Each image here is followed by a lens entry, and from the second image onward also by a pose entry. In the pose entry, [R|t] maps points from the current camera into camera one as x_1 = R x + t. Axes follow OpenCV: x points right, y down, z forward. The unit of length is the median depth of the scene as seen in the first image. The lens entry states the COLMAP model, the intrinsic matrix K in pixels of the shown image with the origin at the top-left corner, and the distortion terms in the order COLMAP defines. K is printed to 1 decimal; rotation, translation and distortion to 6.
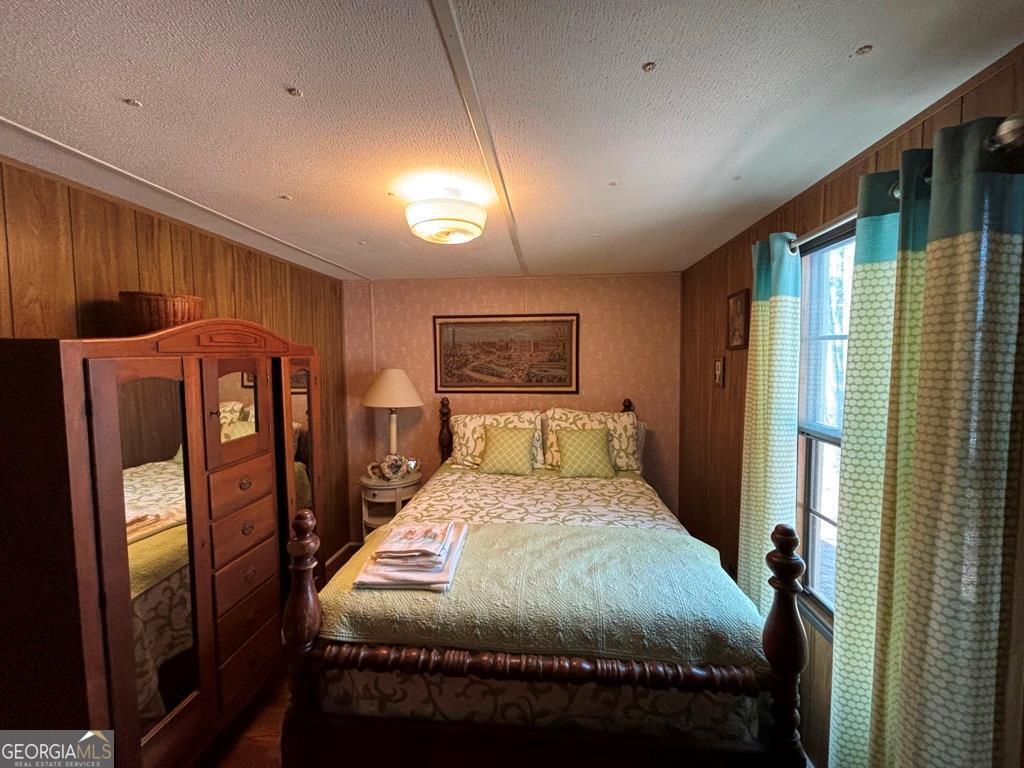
lens RADIAL K [[417.1, 0, 516.7], [0, 417.1, 384.1], [0, 0, 1]] dist [0.004177, -0.000003]
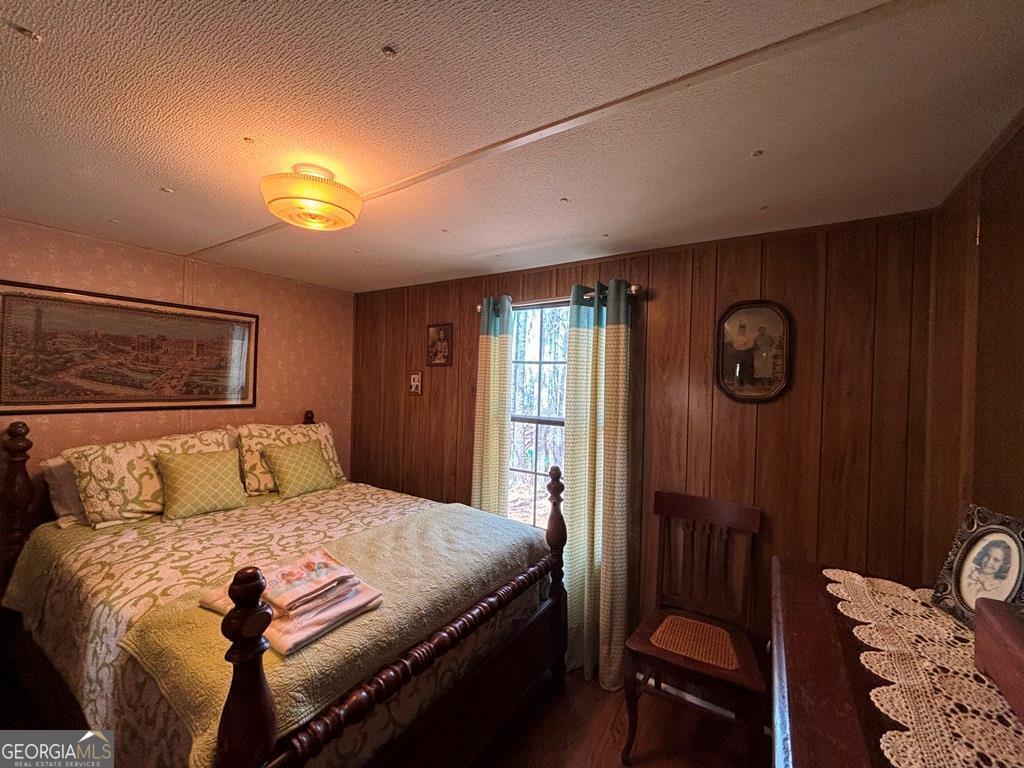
lens RADIAL K [[417.1, 0, 514.6], [0, 417.1, 381.1], [0, 0, 1]] dist [0.004177, -0.000003]
pose [[0.460799, 0.020966, 0.887257, -0.554690], [0.025087, 0.999014, -0.036635, 0.020756], [-0.887150, 0.039140, 0.459819, 0.173718]]
